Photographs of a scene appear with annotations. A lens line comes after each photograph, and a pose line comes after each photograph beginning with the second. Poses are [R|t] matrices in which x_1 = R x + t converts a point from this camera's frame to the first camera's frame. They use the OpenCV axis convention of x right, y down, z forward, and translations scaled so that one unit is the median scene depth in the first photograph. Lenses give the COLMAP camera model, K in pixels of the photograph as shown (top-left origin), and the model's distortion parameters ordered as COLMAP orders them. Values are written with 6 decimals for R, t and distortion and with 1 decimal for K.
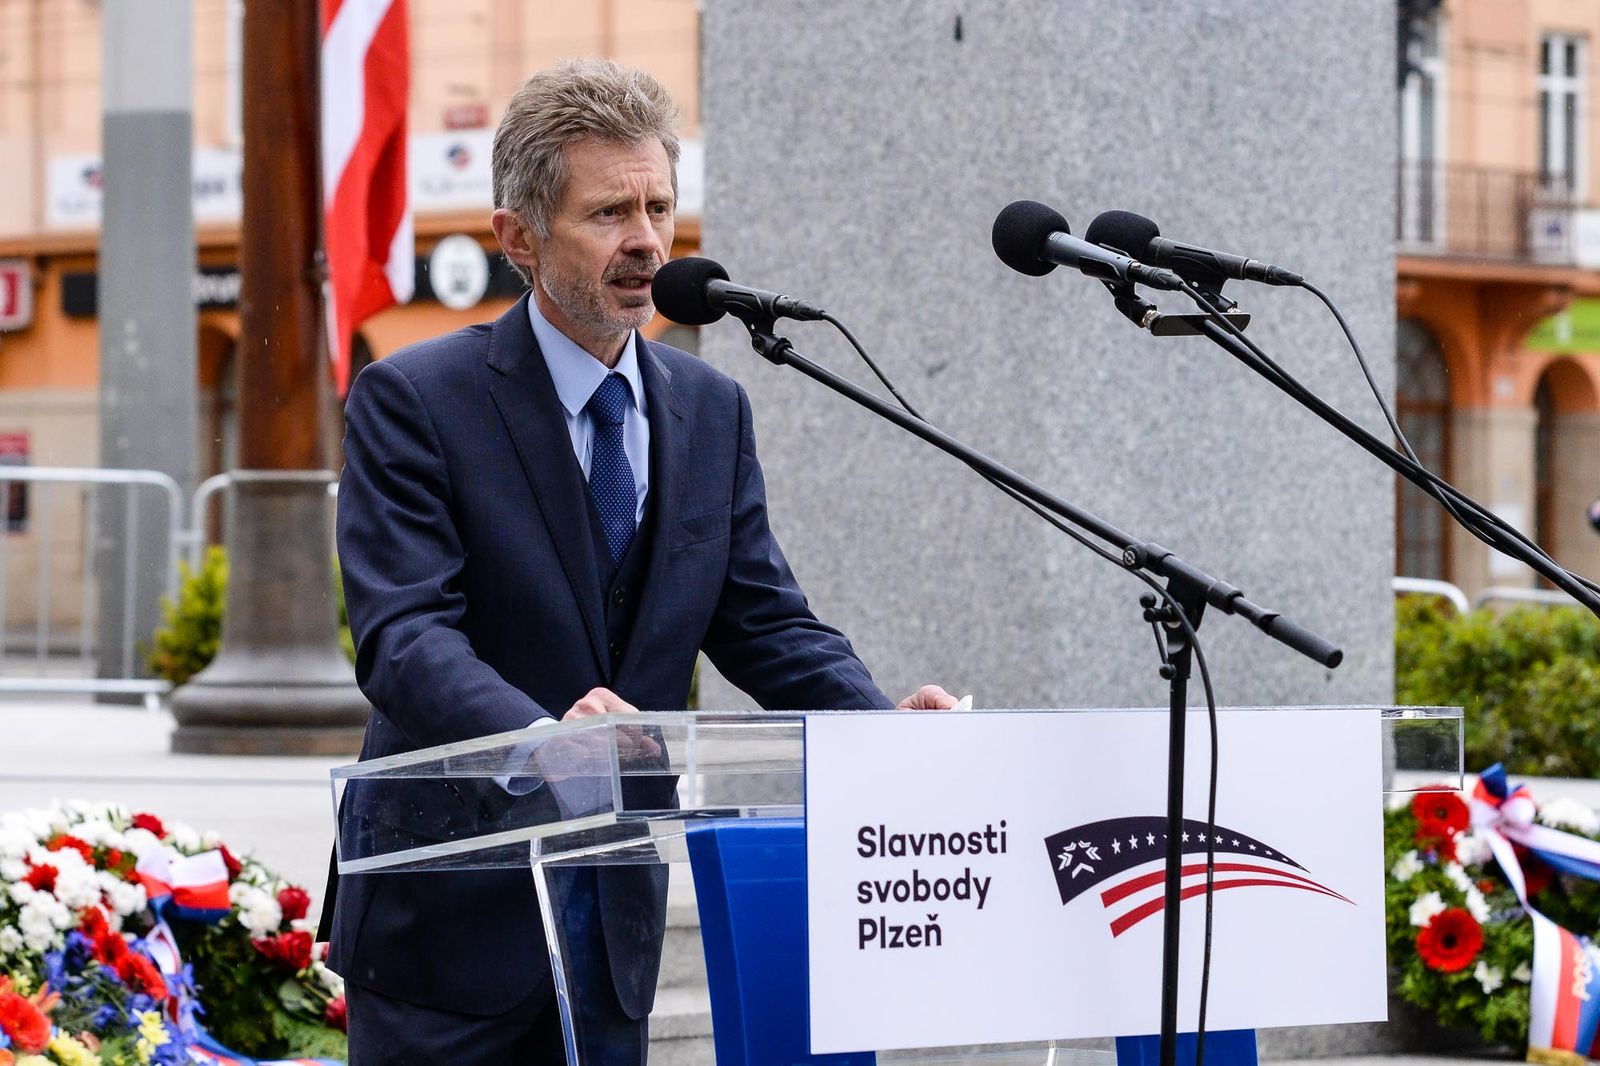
lens RADIAL K [[6420.7, 0, 800.0], [0, 6420.7, 533.0], [0, 0, 1]] dist [0.023276, 1.075568]
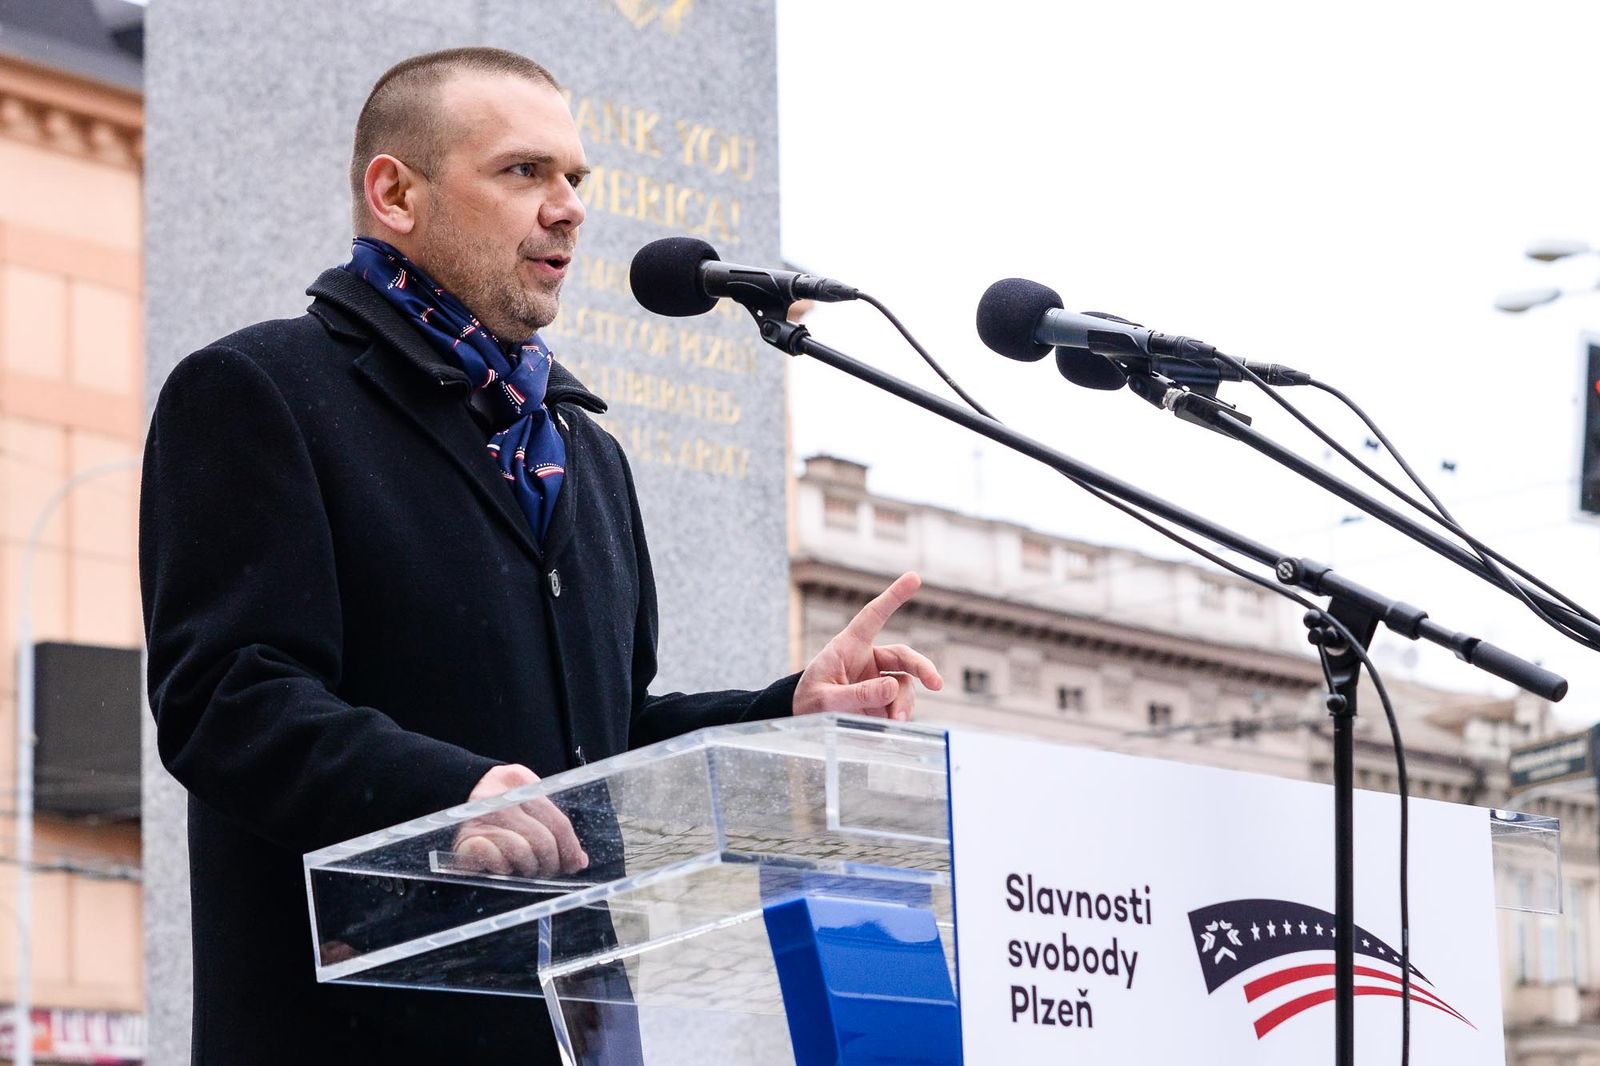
lens RADIAL K [[5258.7, 0, 800.0], [0, 5258.7, 533.0], [0, 0, 1]] dist [-0.184922, -0.004051]
pose [[0.986519, 0.003036, 0.163616, -0.107705], [0.022718, 0.987605, -0.155307, 0.090742], [-0.162059, 0.156930, 0.974223, 0.297099]]
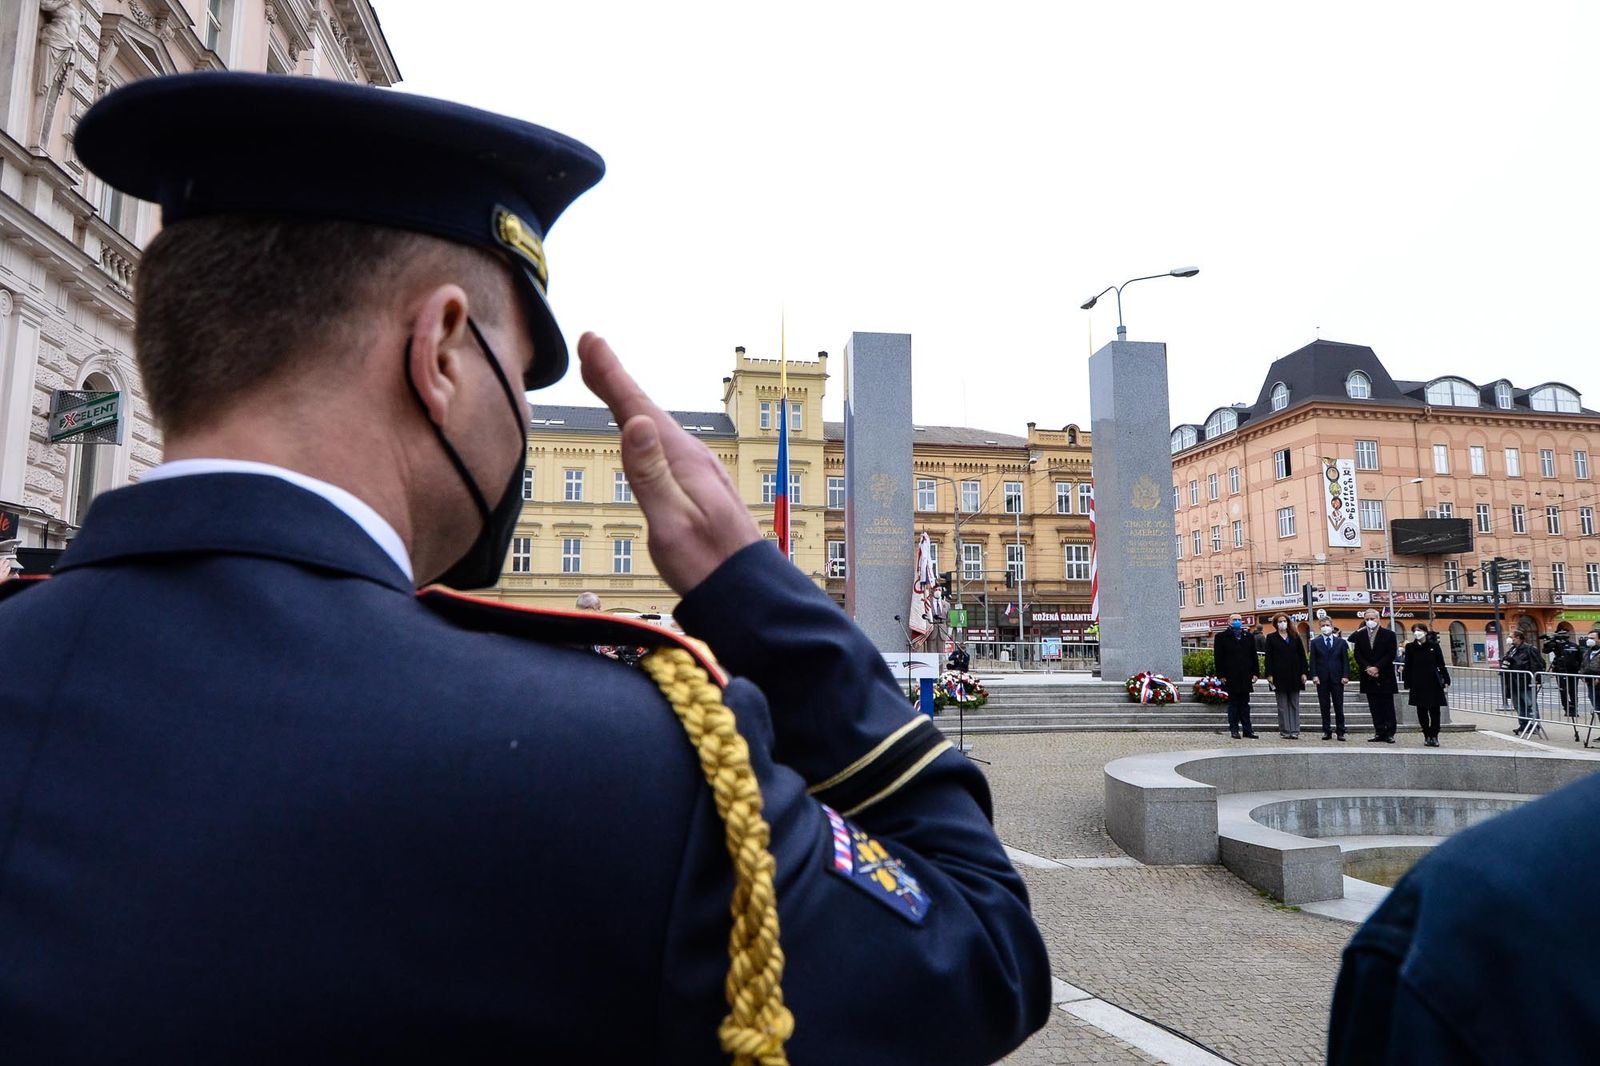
lens RADIAL K [[961.7, 0, 800.0], [0, 961.7, 533.0], [0, 0, 1]] dist [0.028725, -0.053225]
pose [[0.813784, -0.085641, -0.574822, 0.902811], [0.008525, 0.990736, -0.135537, 0.043661], [0.581104, 0.105397, 0.806975, -0.658533]]
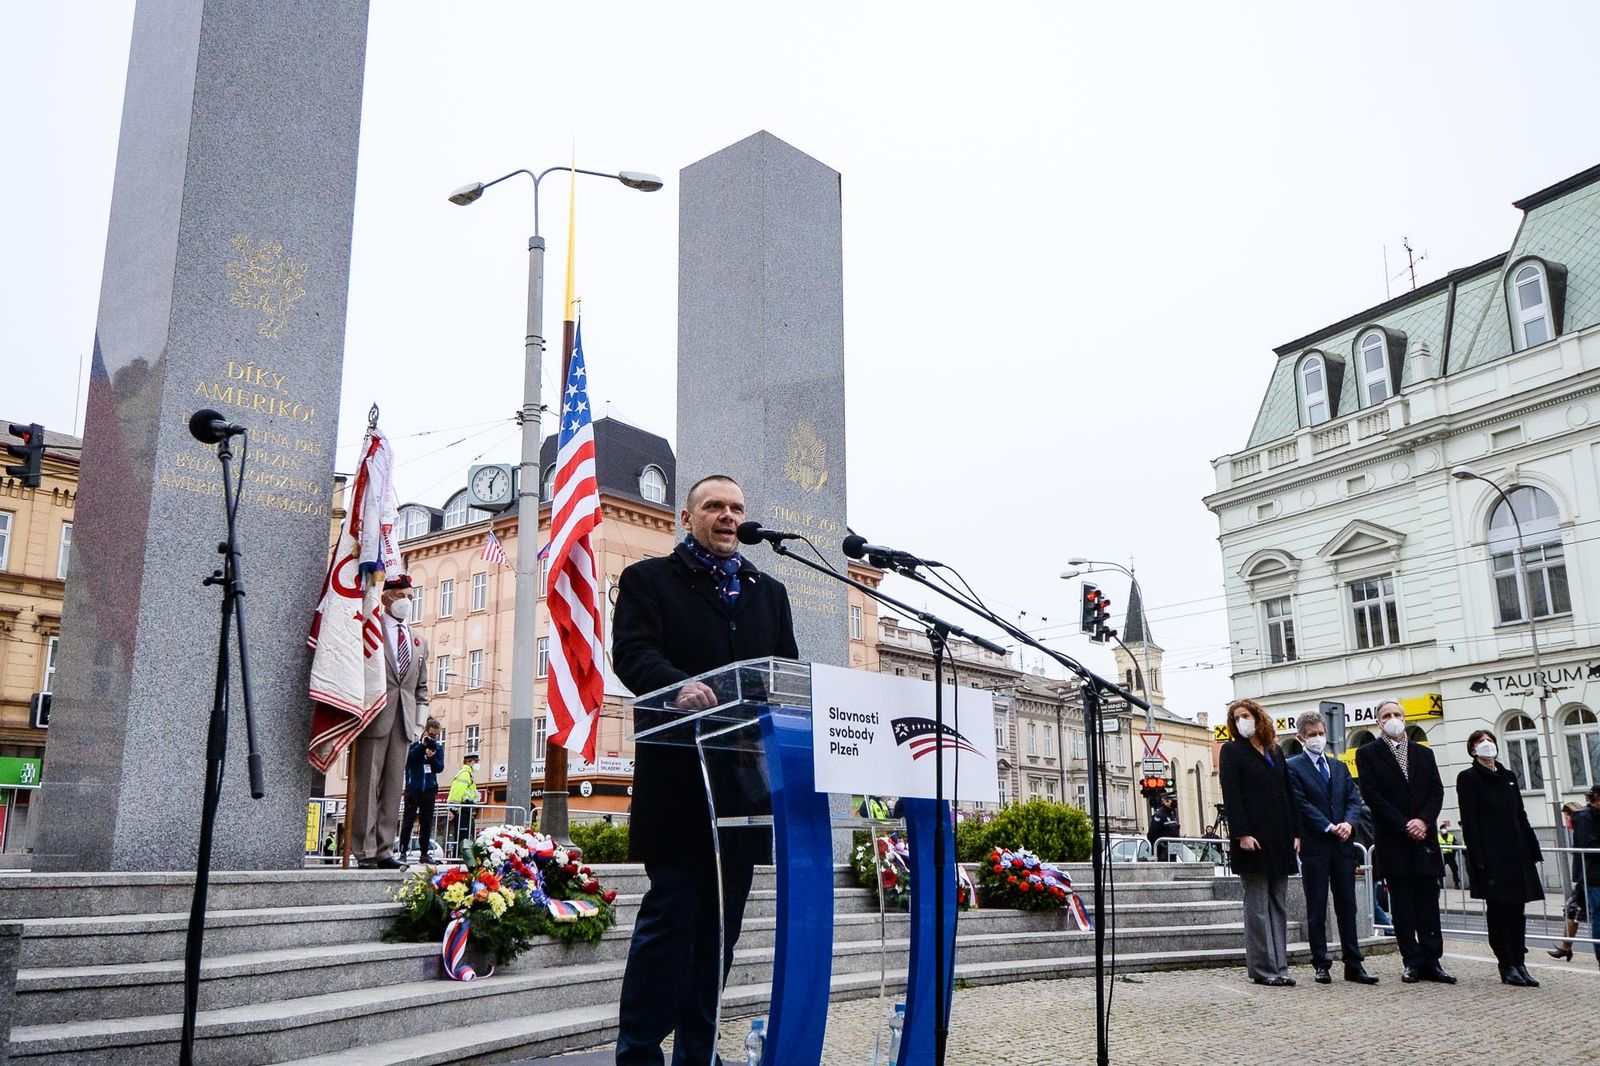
lens RADIAL K [[1359.8, 0, 800.0], [0, 1359.8, 533.0], [0, 0, 1]] dist [0.031406, -0.050757]
pose [[0.994630, 0.011859, 0.102813, -0.052791], [0.012429, 0.972536, -0.232420, 0.090965], [-0.102746, 0.232450, 0.967166, 0.376286]]
